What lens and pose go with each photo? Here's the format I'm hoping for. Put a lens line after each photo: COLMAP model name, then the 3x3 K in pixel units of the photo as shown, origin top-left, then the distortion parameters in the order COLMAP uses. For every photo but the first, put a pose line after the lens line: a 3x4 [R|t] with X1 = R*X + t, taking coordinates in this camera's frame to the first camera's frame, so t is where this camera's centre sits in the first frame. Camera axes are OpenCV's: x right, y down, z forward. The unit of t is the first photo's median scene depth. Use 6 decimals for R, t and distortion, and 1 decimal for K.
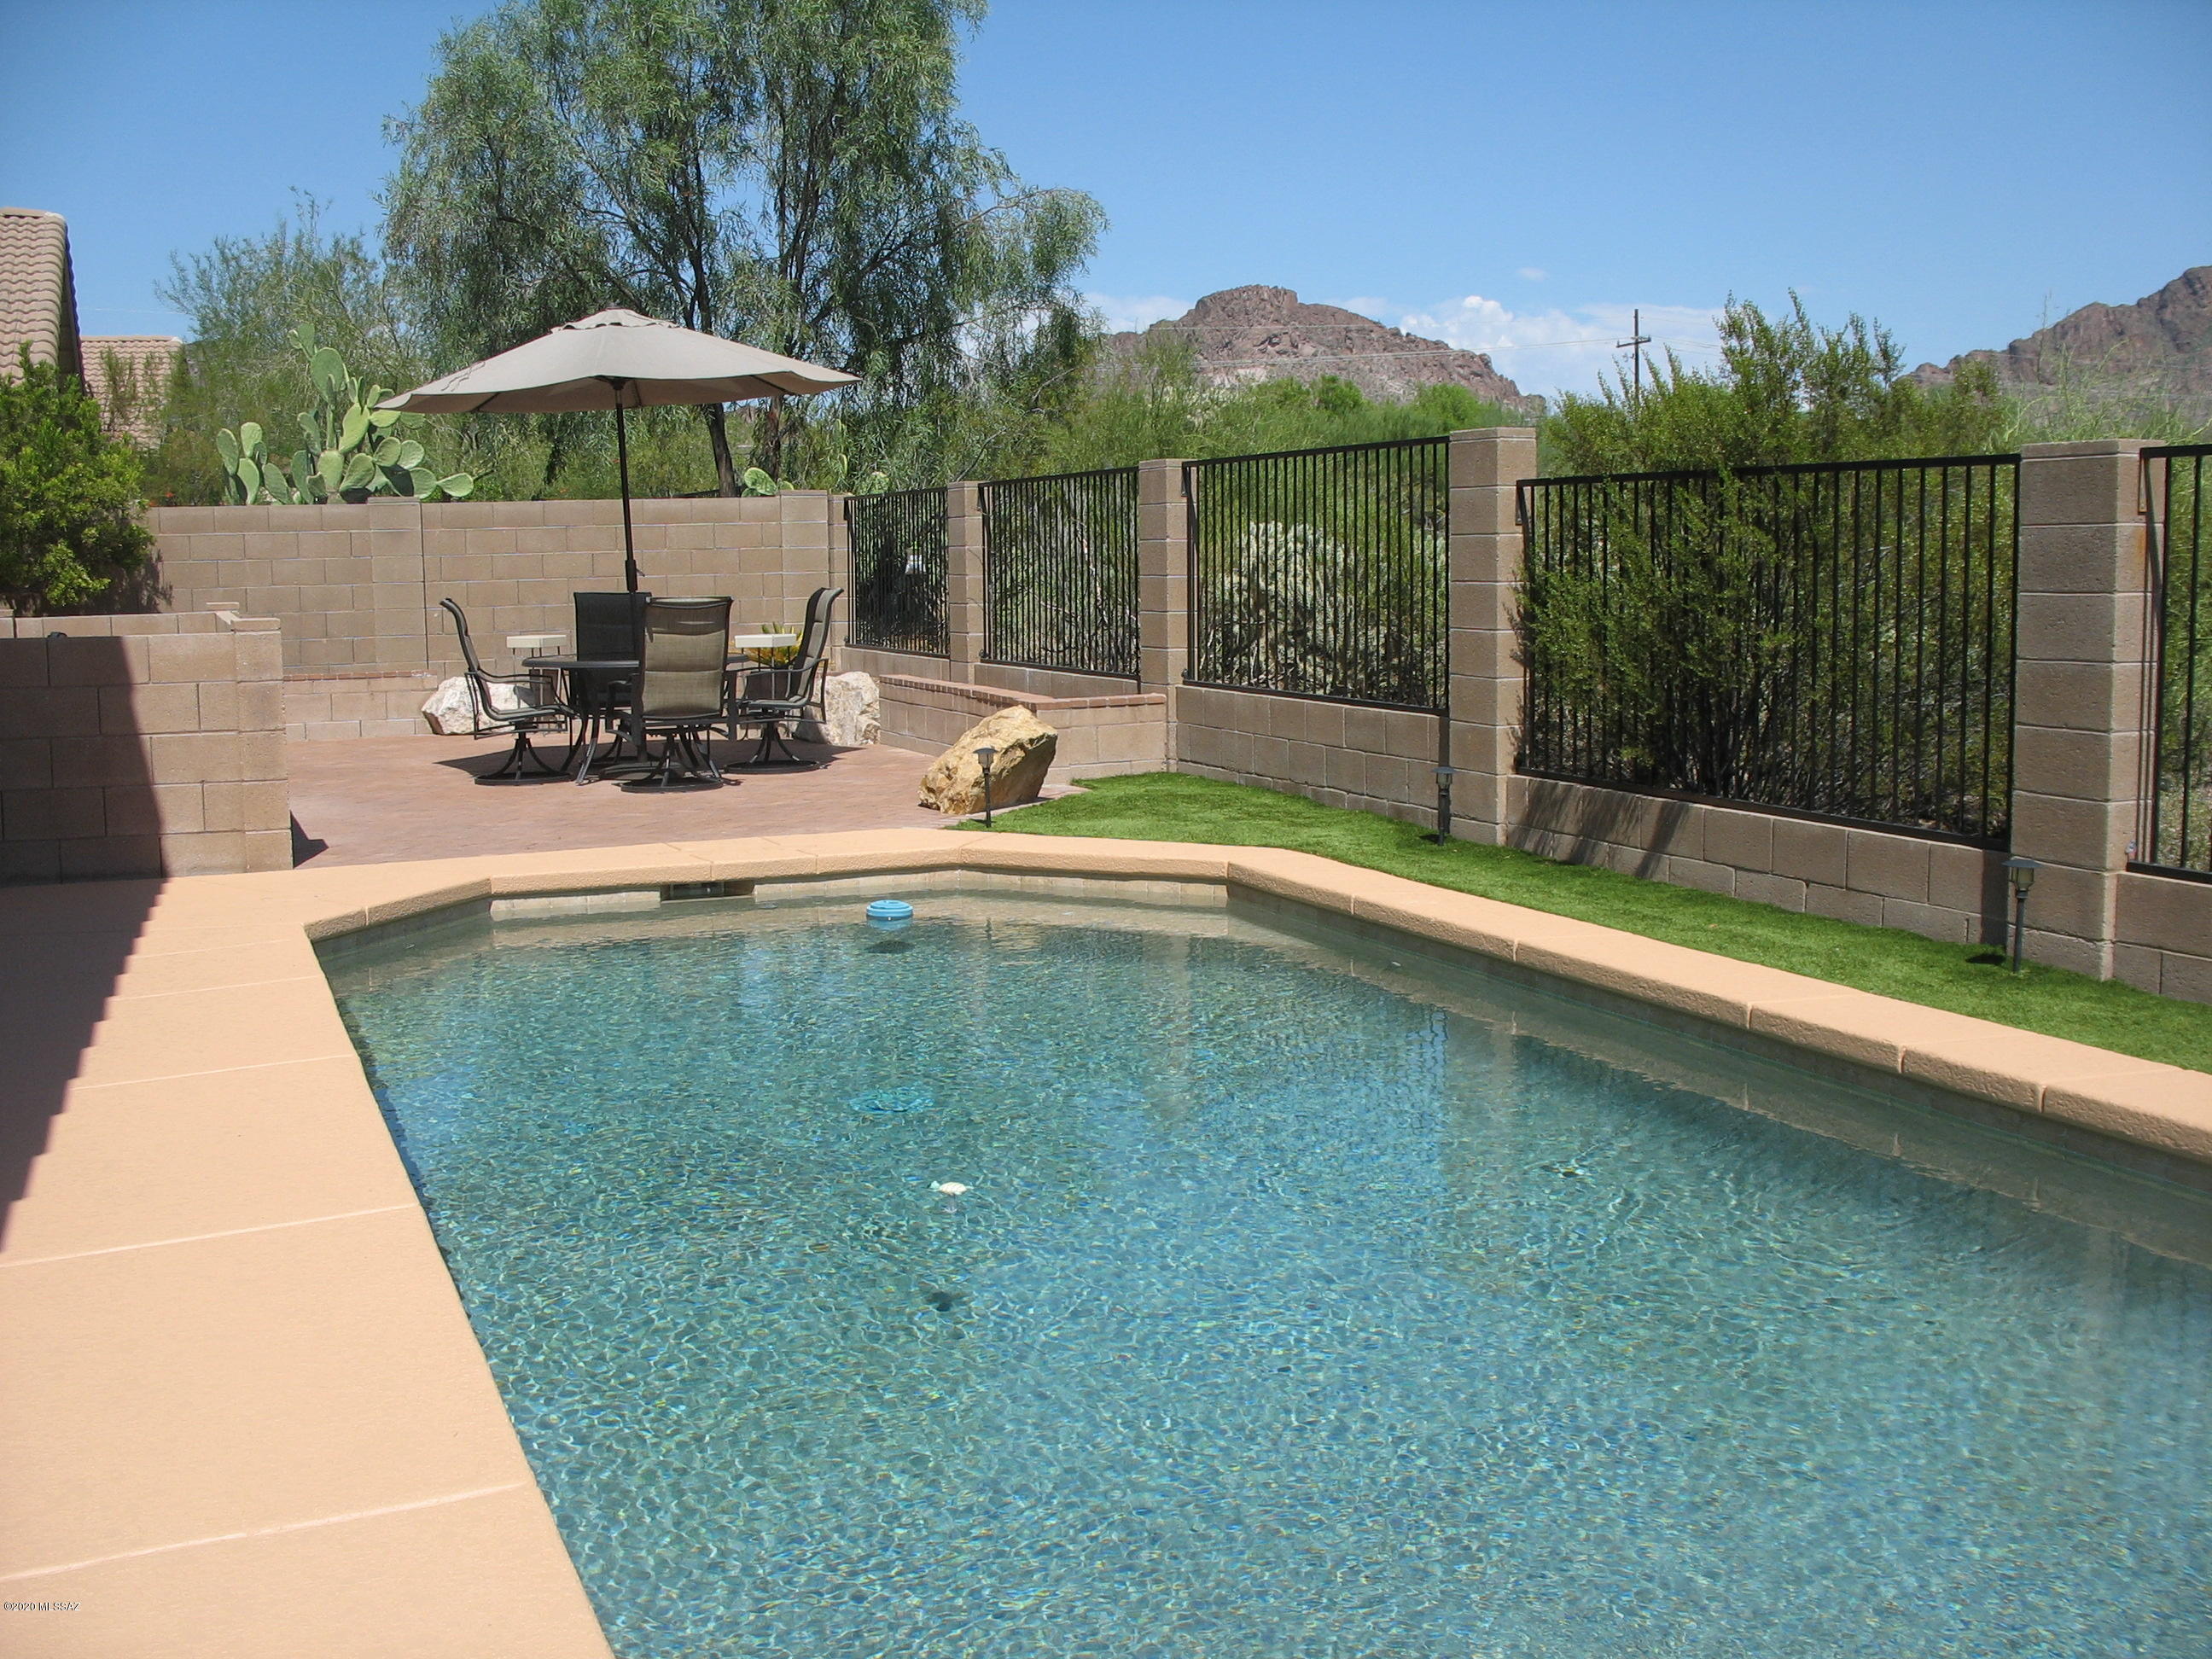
lens RADIAL K [[2310.0, 0, 1104.3], [0, 2310.0, 838.7], [0, 0, 1]] dist [-0.203759, 0.240596]
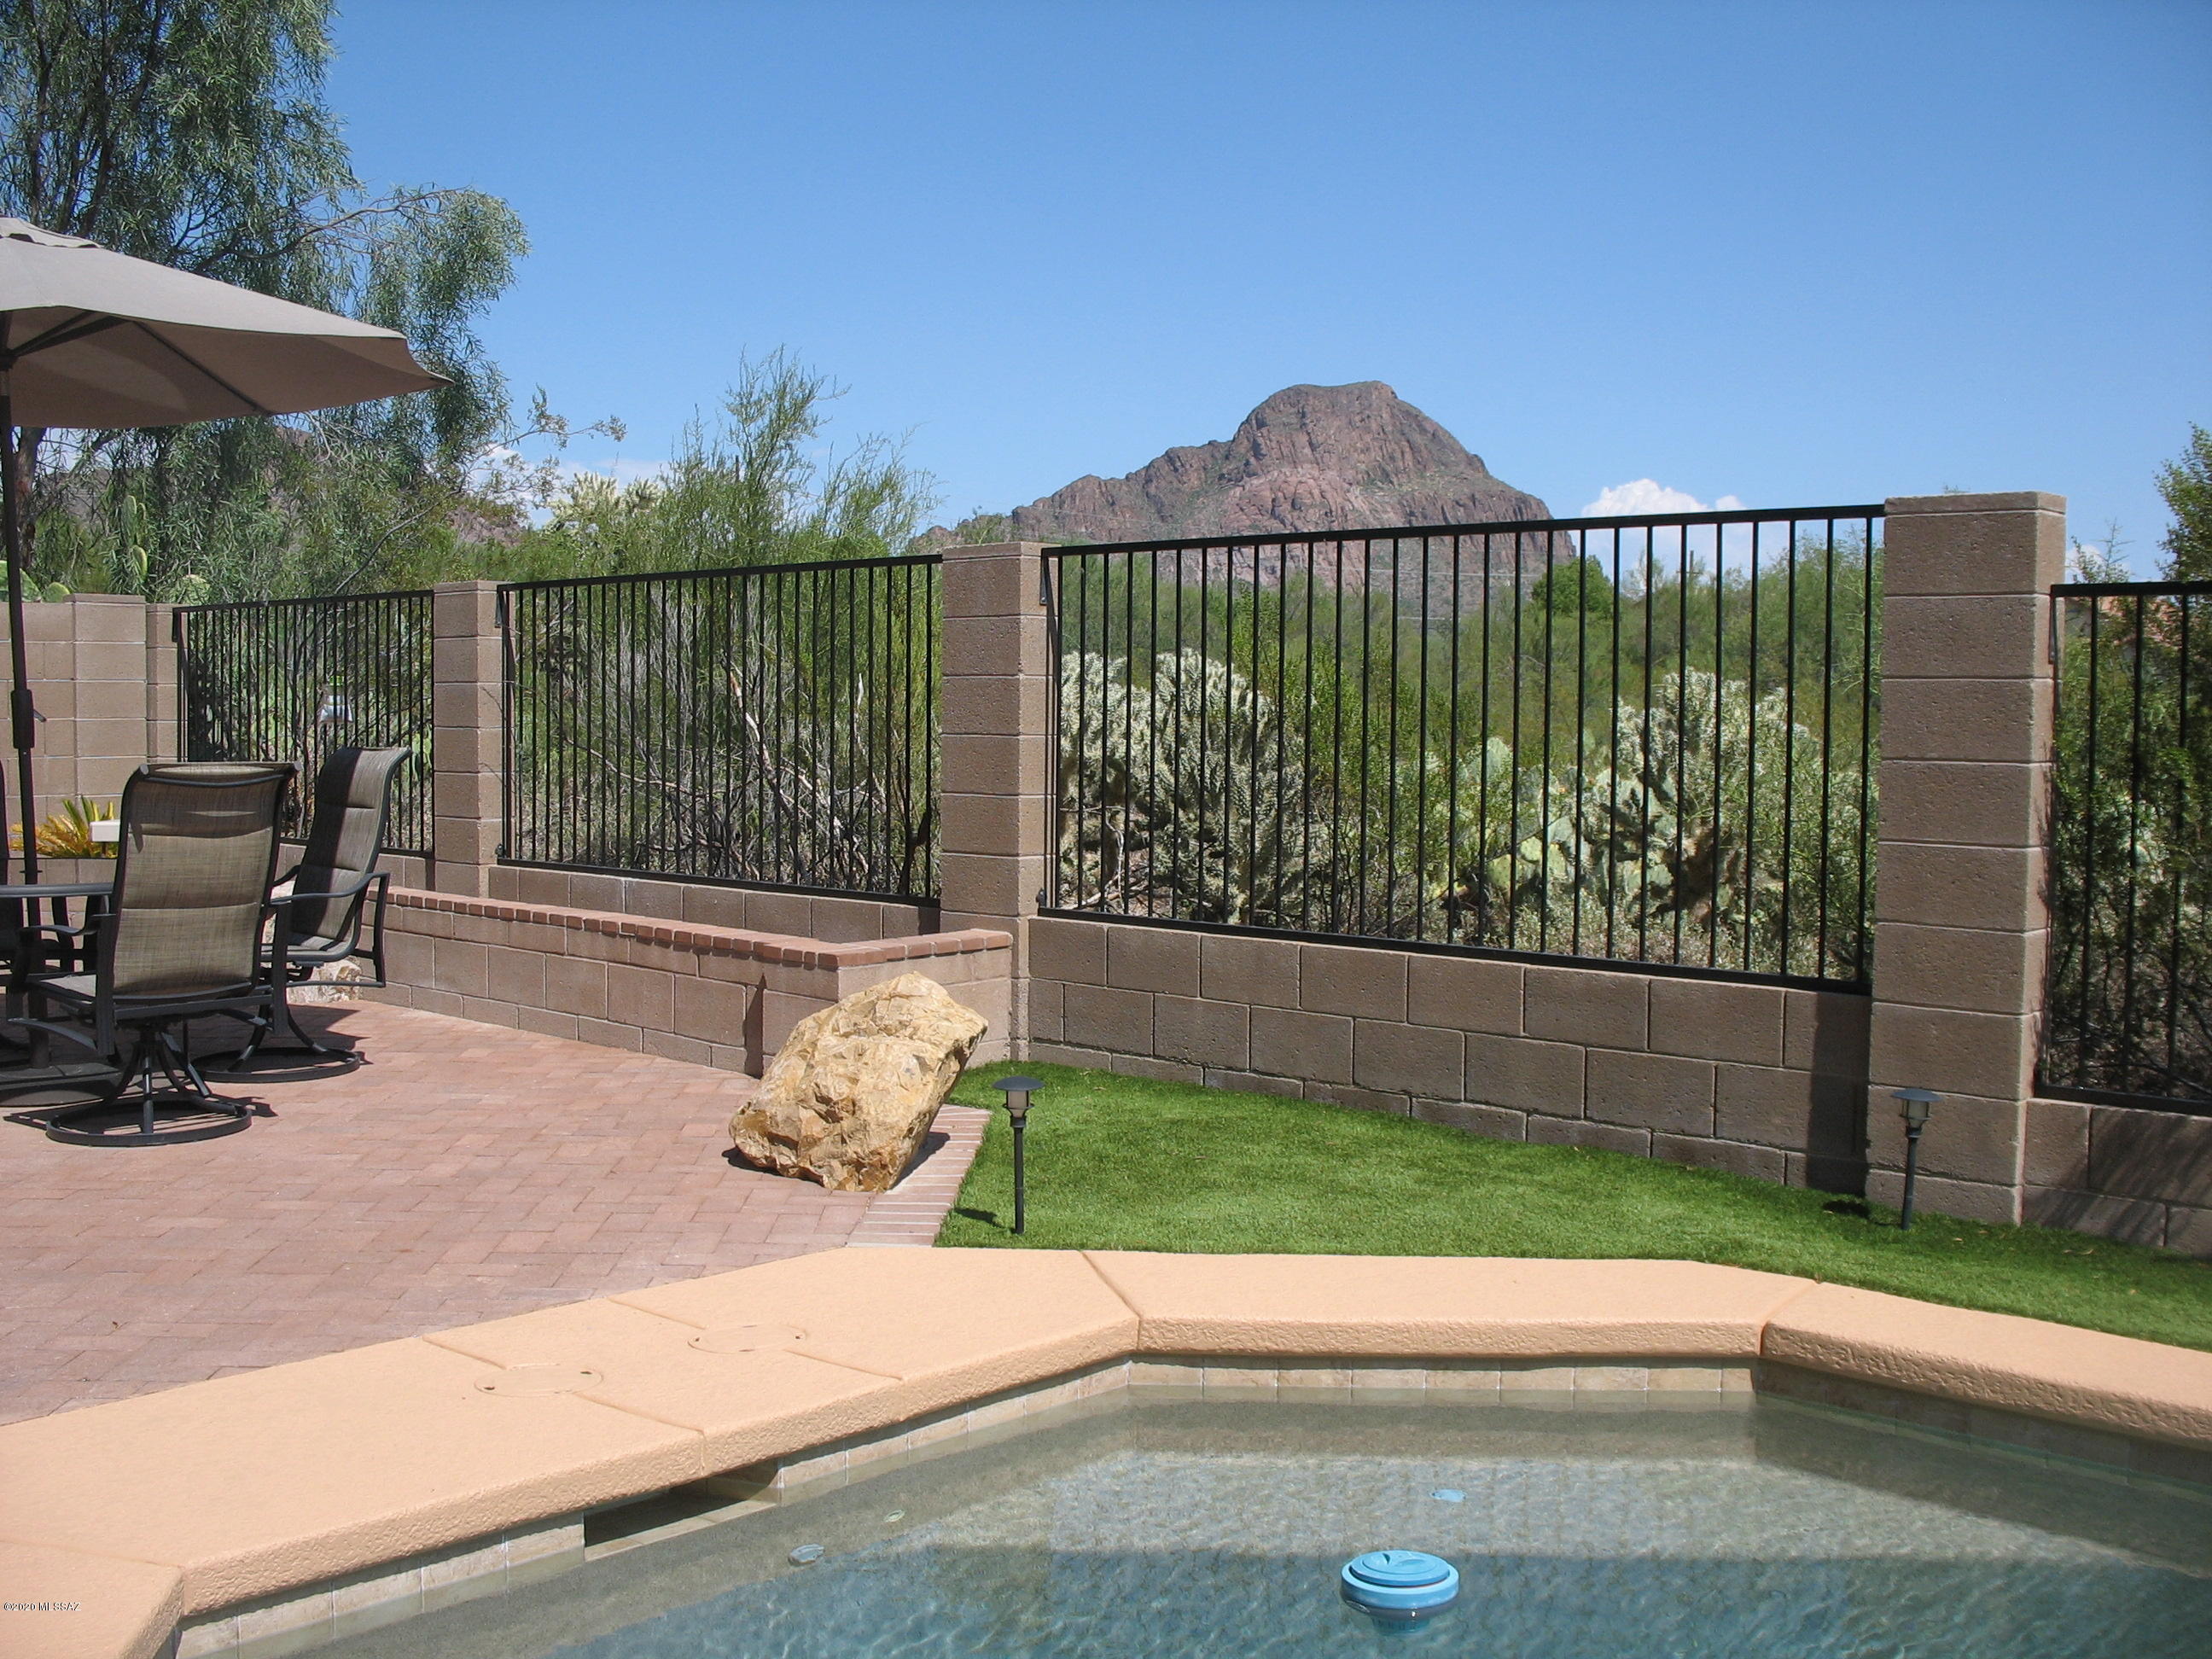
lens RADIAL K [[2310.0, 0, 1104.3], [0, 2310.0, 838.7], [0, 0, 1]] dist [-0.203759, 0.240596]
pose [[0.911021, -0.004133, 0.412340, -0.263199], [0.031521, 0.997722, -0.059643, -0.066243], [-0.411154, 0.067334, 0.909076, 0.582020]]
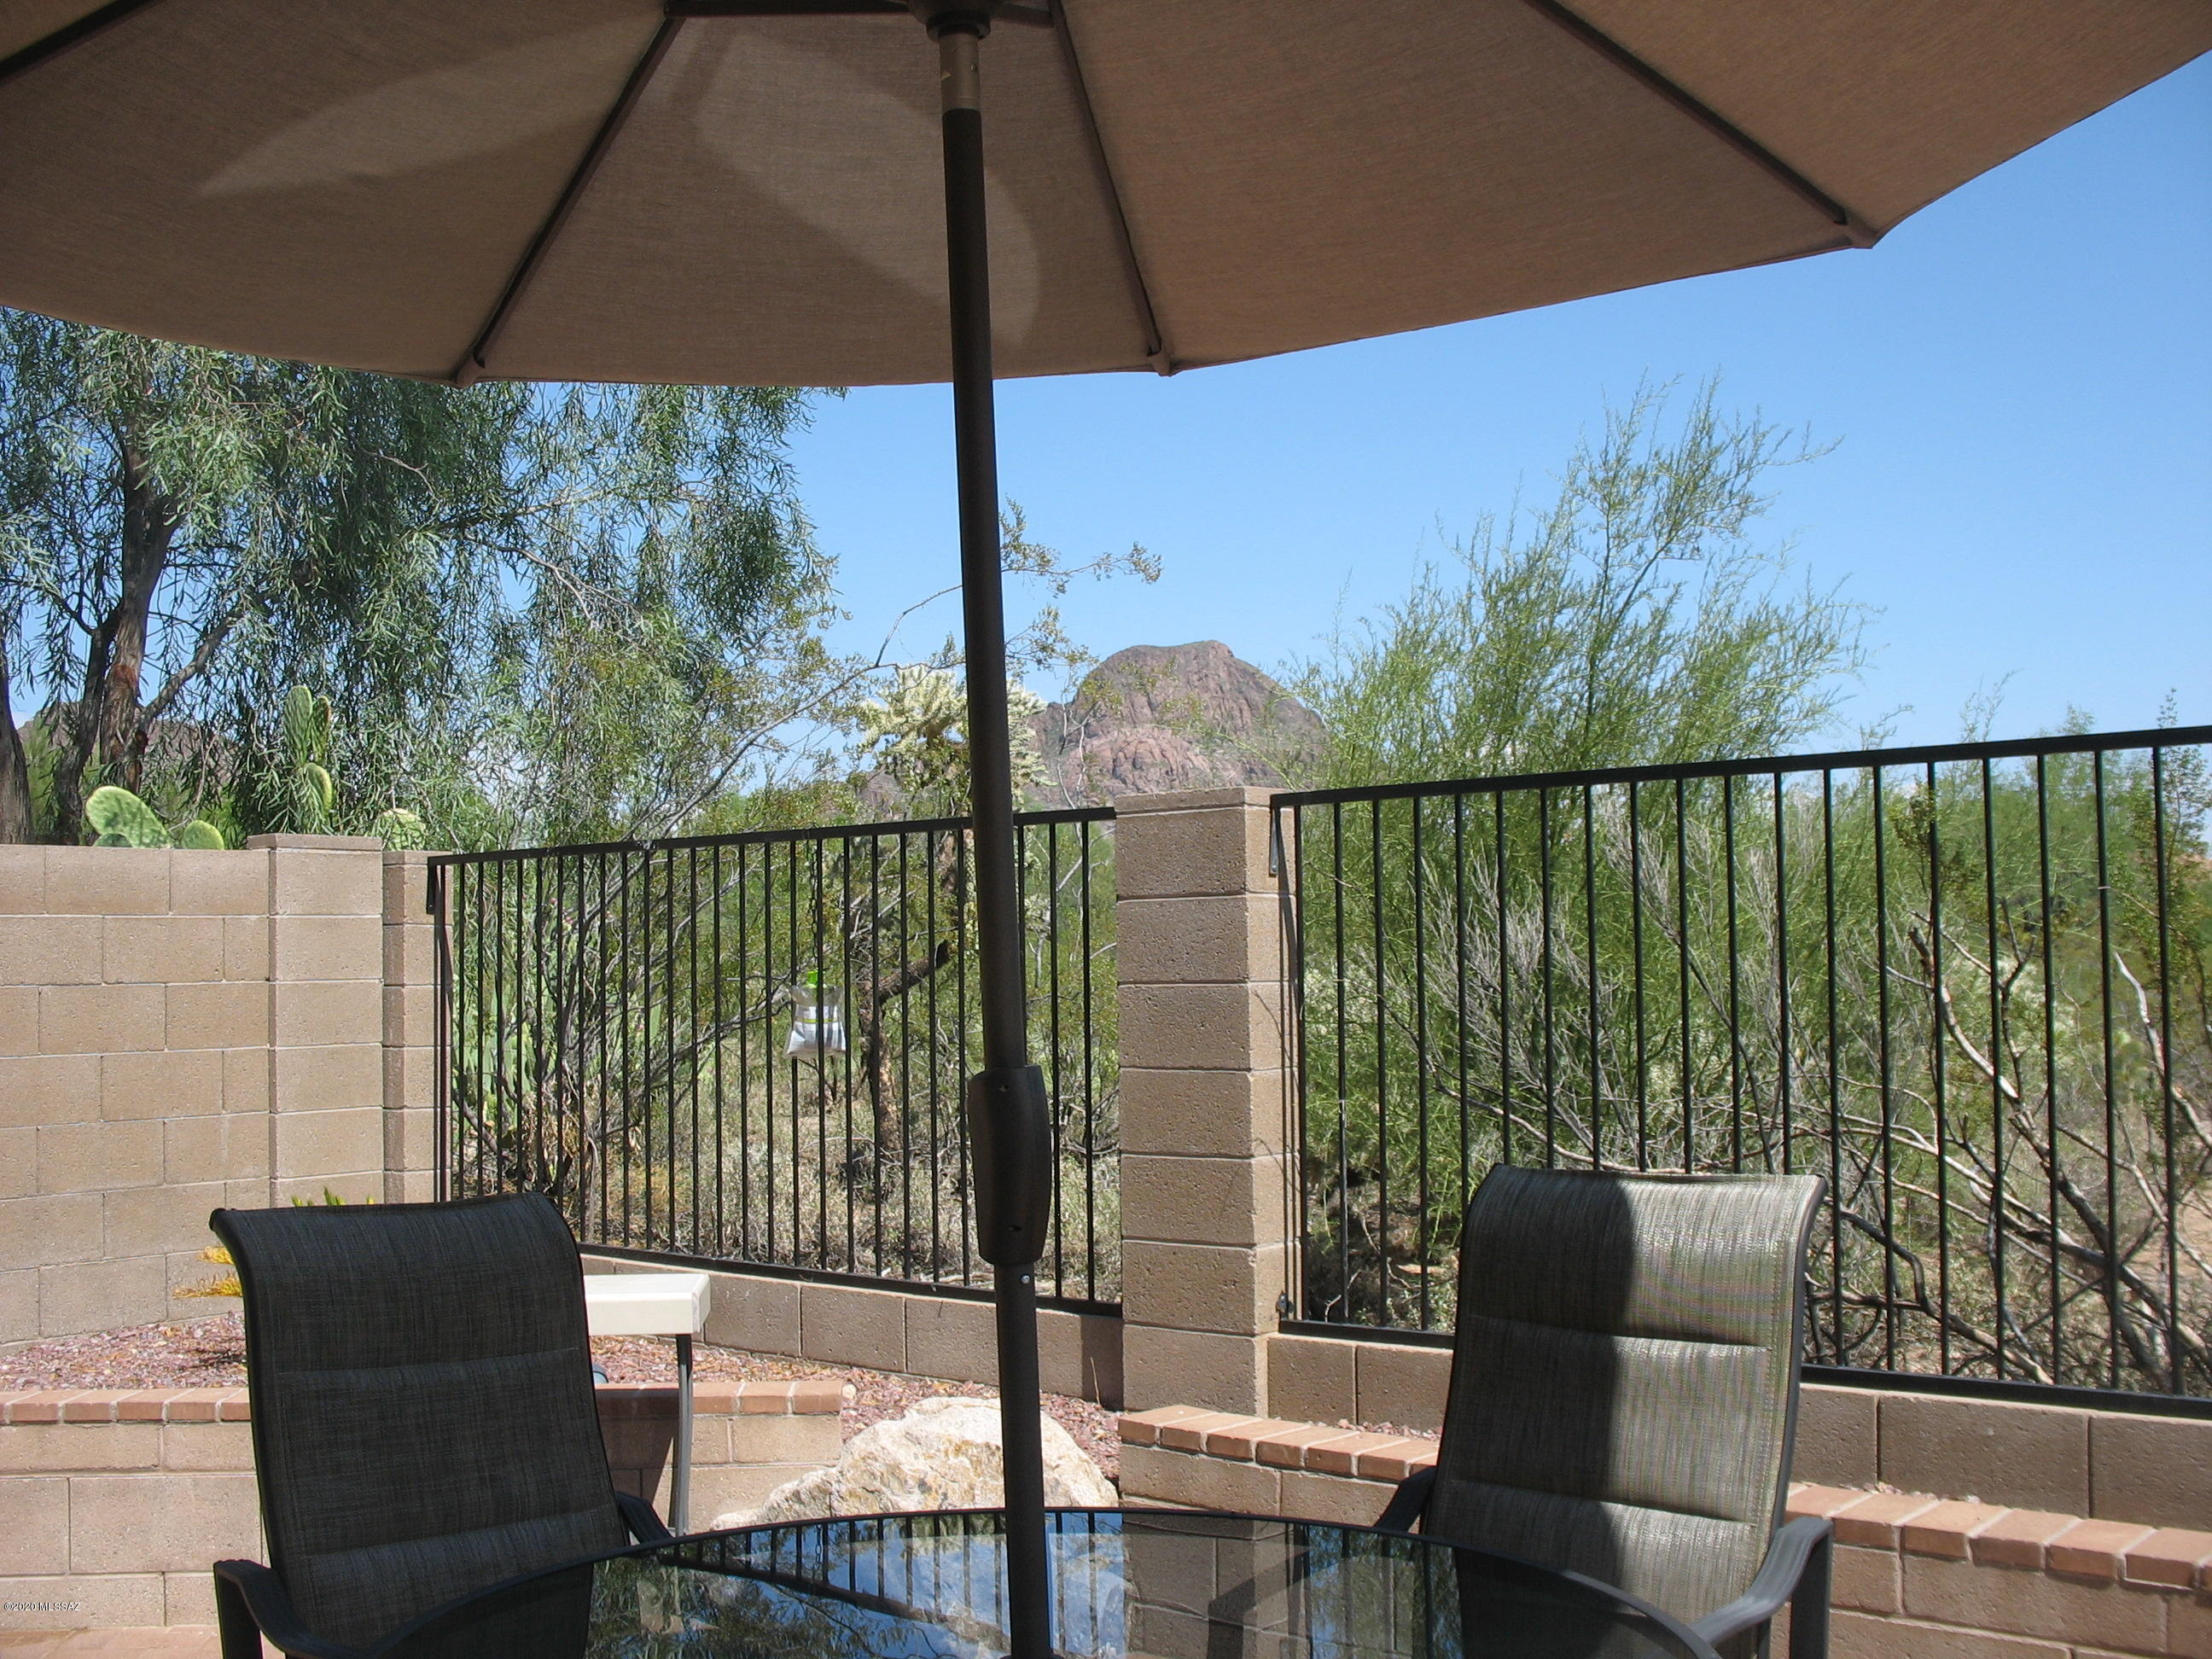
lens RADIAL K [[2310.0, 0, 1104.3], [0, 2310.0, 838.7], [0, 0, 1]] dist [-0.203759, 0.240596]
pose [[0.881080, 0.026424, 0.472229, -0.247009], [0.060836, 0.983813, -0.168558, -0.114313], [-0.469039, 0.177242, 0.865210, 0.853379]]
